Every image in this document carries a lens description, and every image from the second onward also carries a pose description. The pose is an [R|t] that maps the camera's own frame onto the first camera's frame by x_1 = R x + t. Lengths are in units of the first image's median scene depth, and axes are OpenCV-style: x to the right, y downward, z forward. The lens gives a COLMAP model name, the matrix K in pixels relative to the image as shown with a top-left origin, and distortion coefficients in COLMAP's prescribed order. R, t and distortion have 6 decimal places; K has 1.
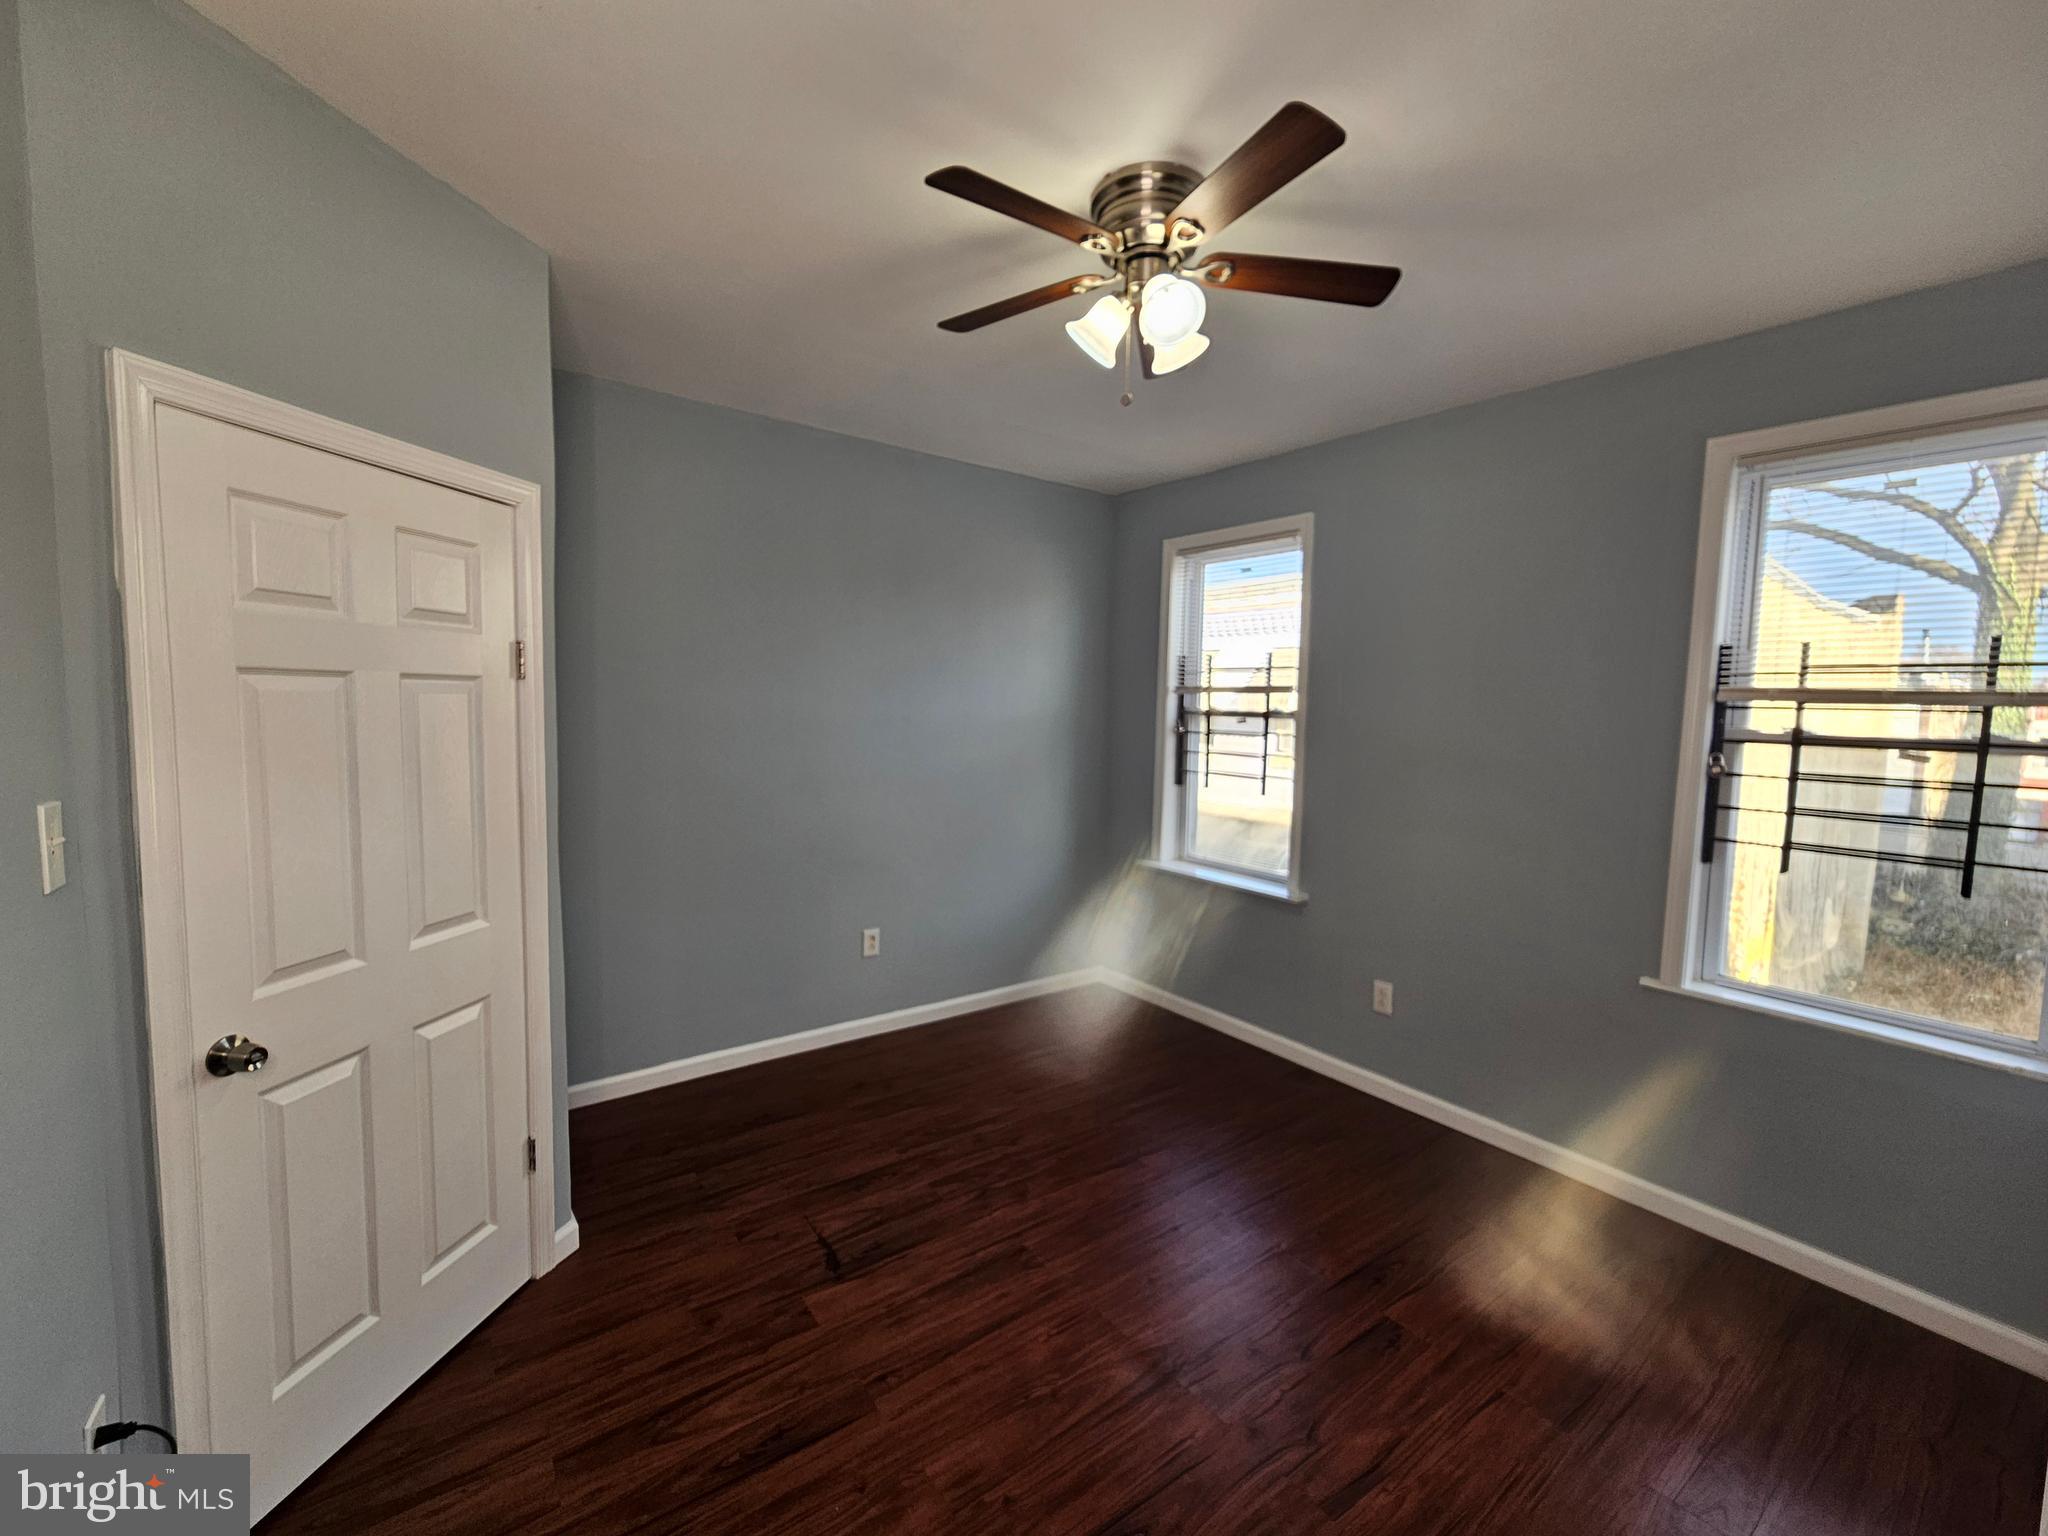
lens RADIAL K [[842.8, 0, 1018.6], [0, 842.8, 769.4], [0, 0, 1]] dist [0.000745, 0.000155]
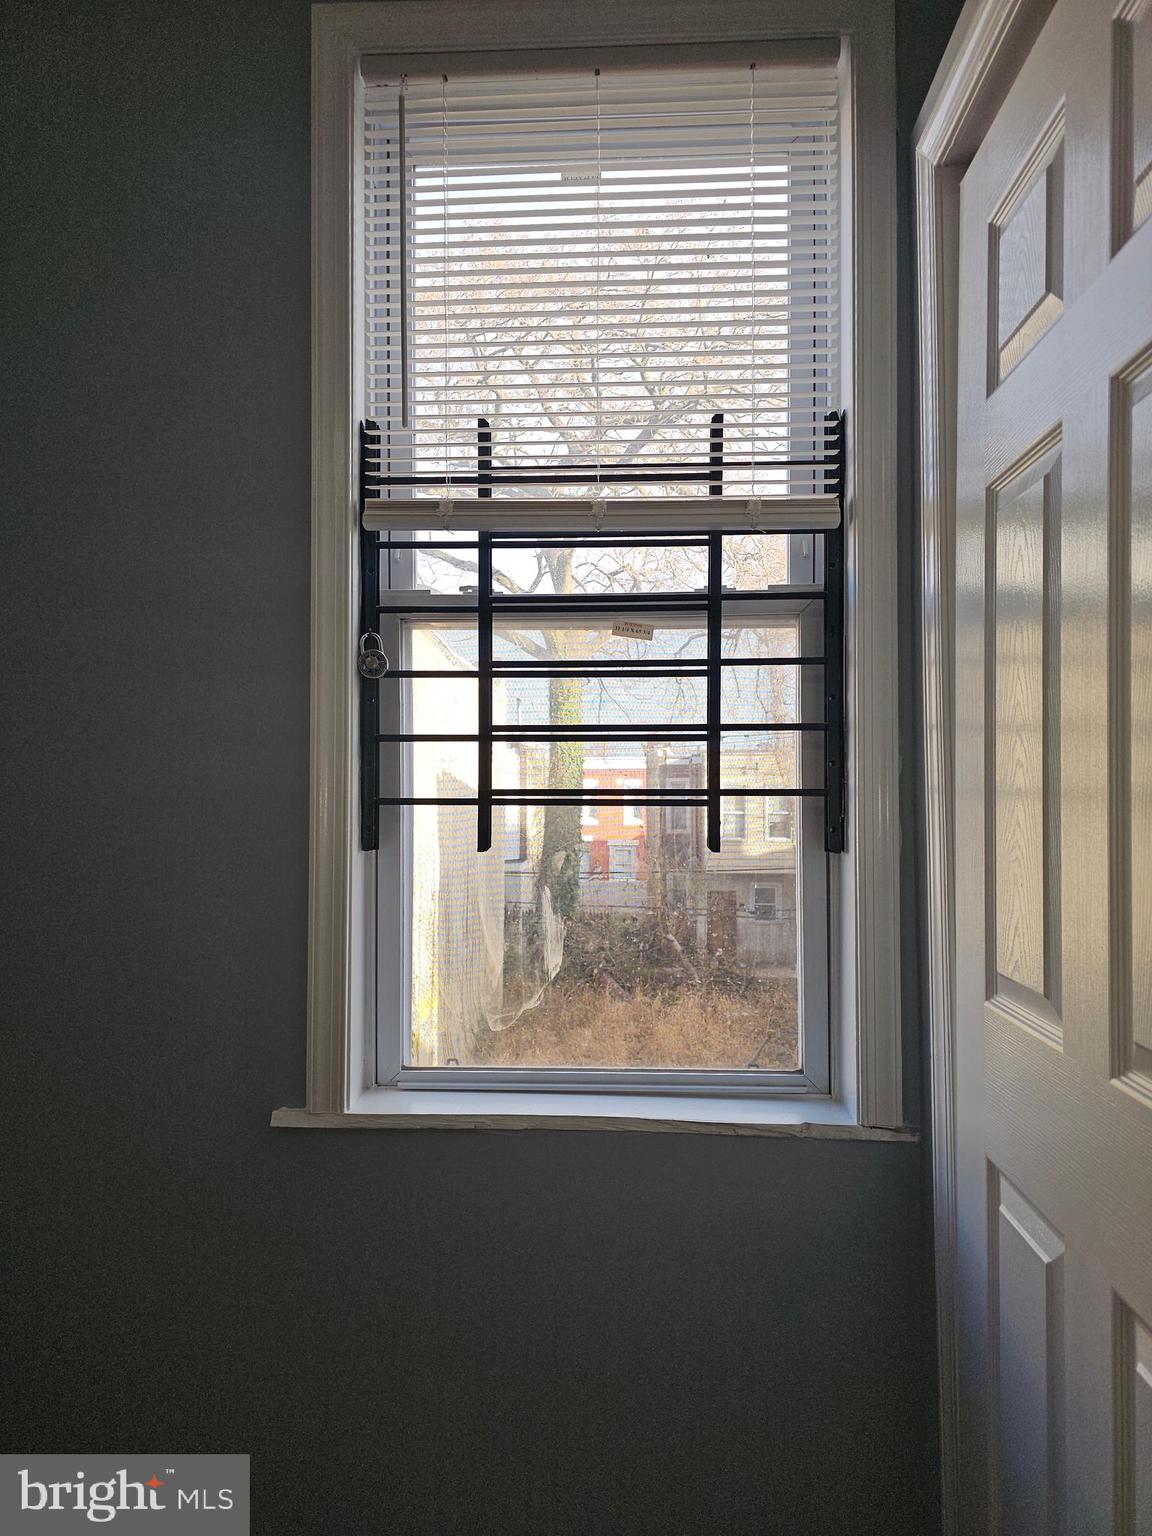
lens RADIAL K [[1031.4, 0, 578.8], [0, 1031.4, 780.9], [0, 0, 1]] dist [0.051719, -0.005544]
pose [[0.635300, -0.011819, 0.772175, 0.409467], [0.075814, 0.996008, -0.047130, 0.106347], [-0.768535, 0.088483, 0.633660, 0.497724]]
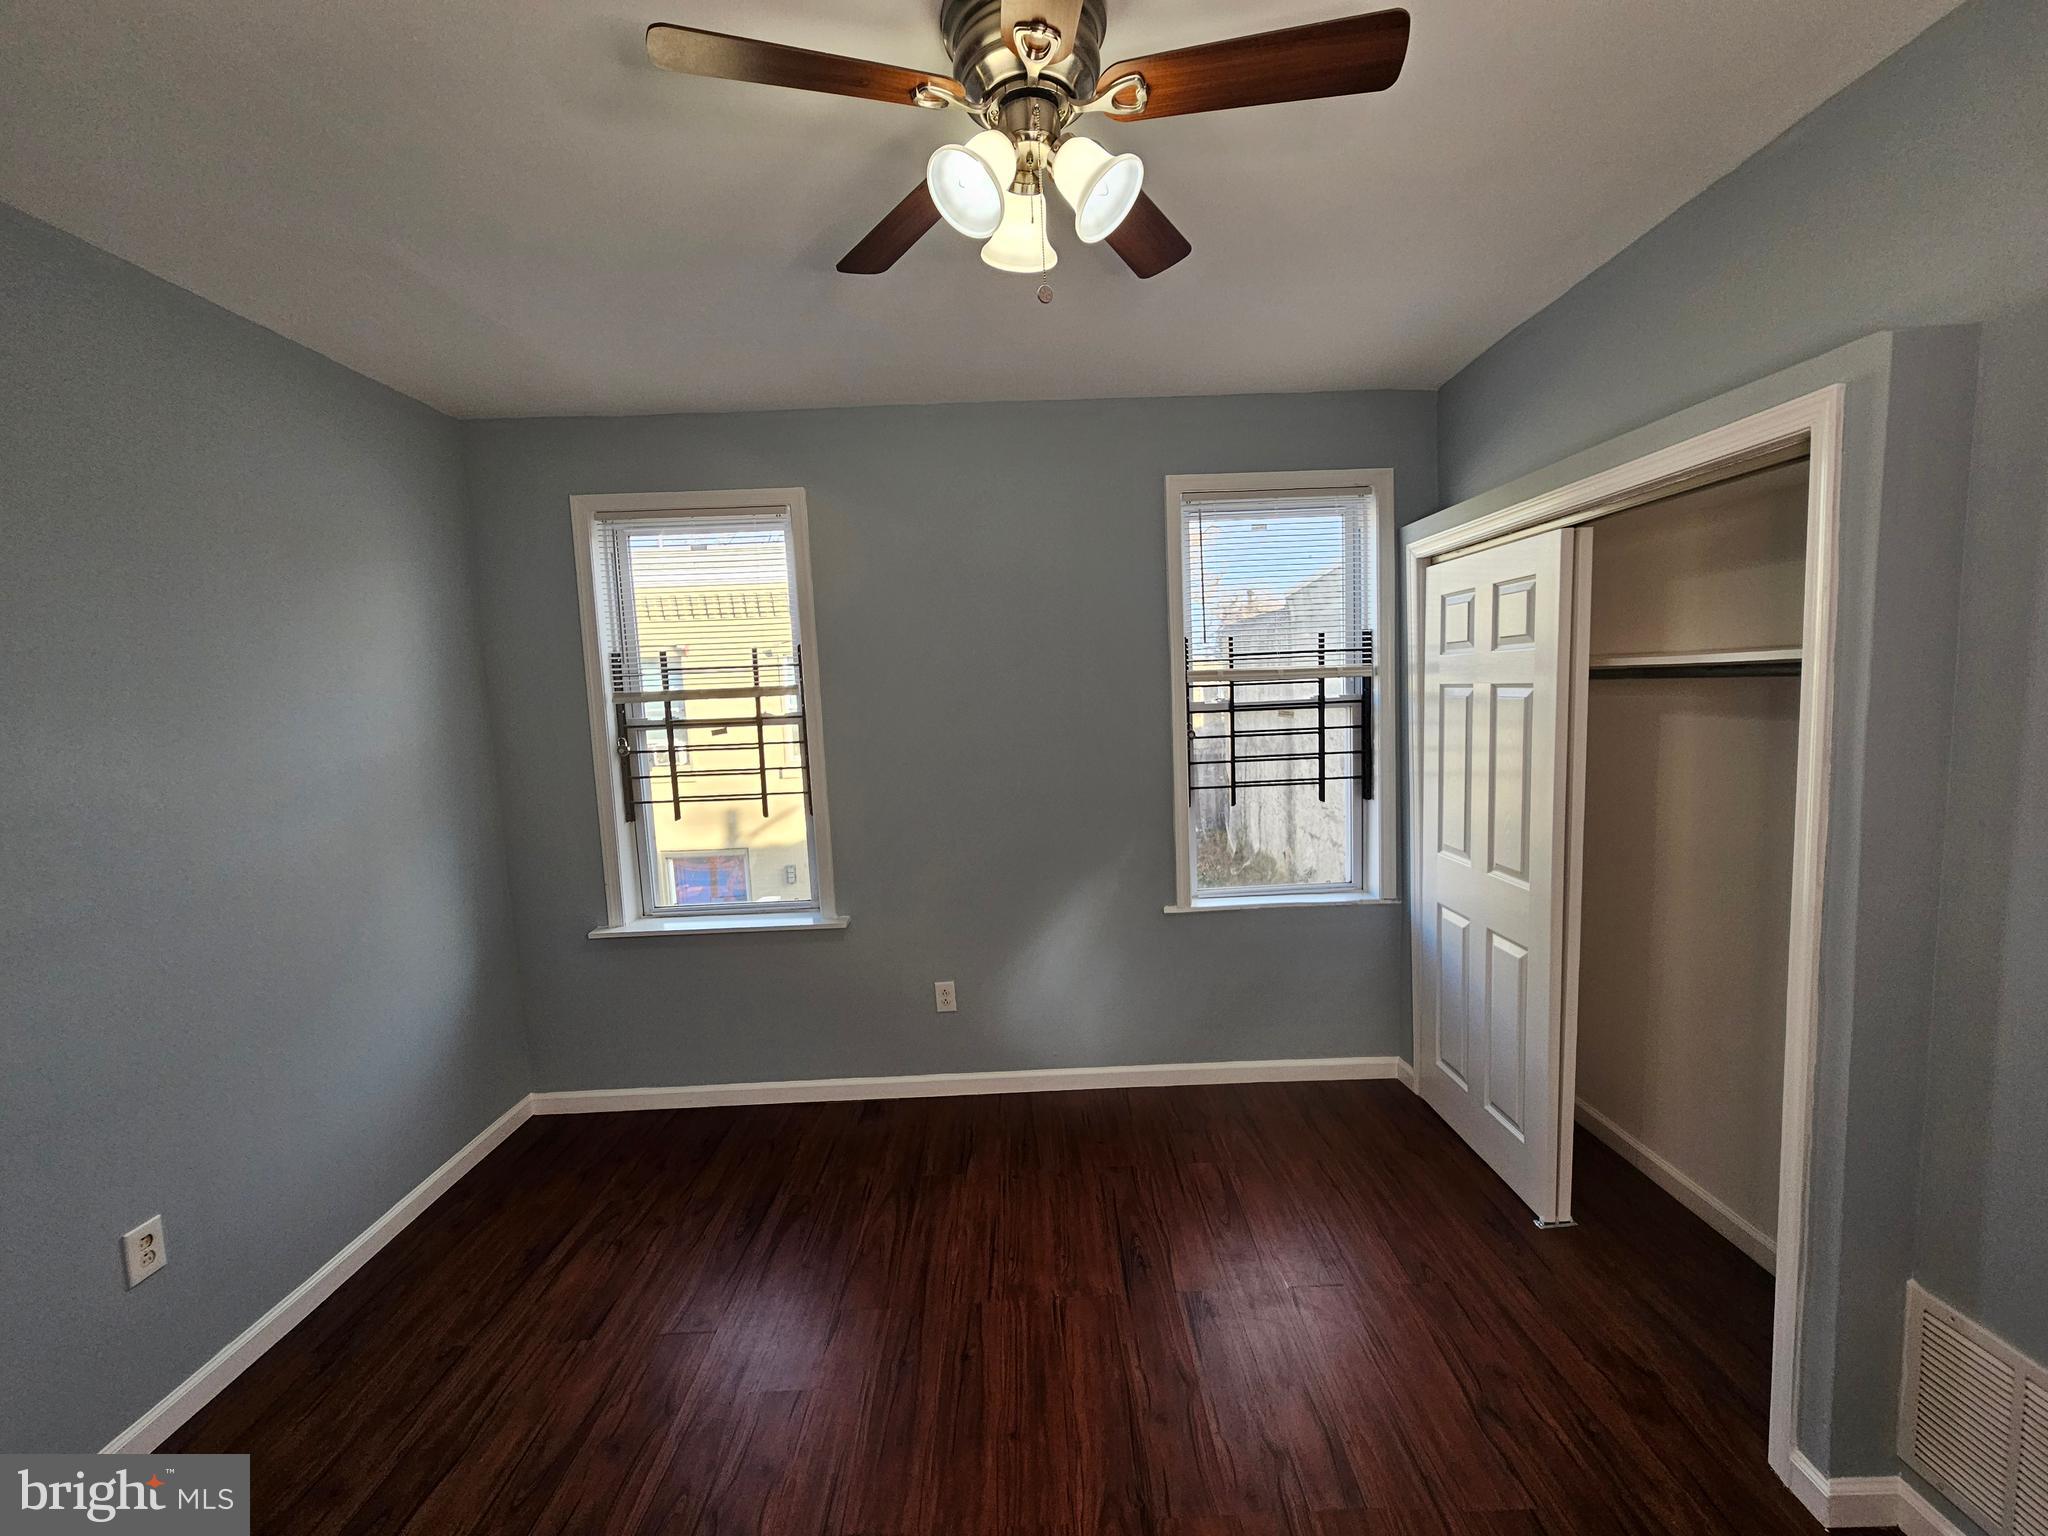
lens RADIAL K [[842.8, 0, 1017.7], [0, 842.8, 770.3], [0, 0, 1]] dist [0.000745, 0.000155]
pose [[0.577351, -0.121256, 0.807442, -0.366901], [0.119826, 0.990787, 0.063110, -0.057394], [-0.807656, 0.060316, 0.586561, 0.442862]]
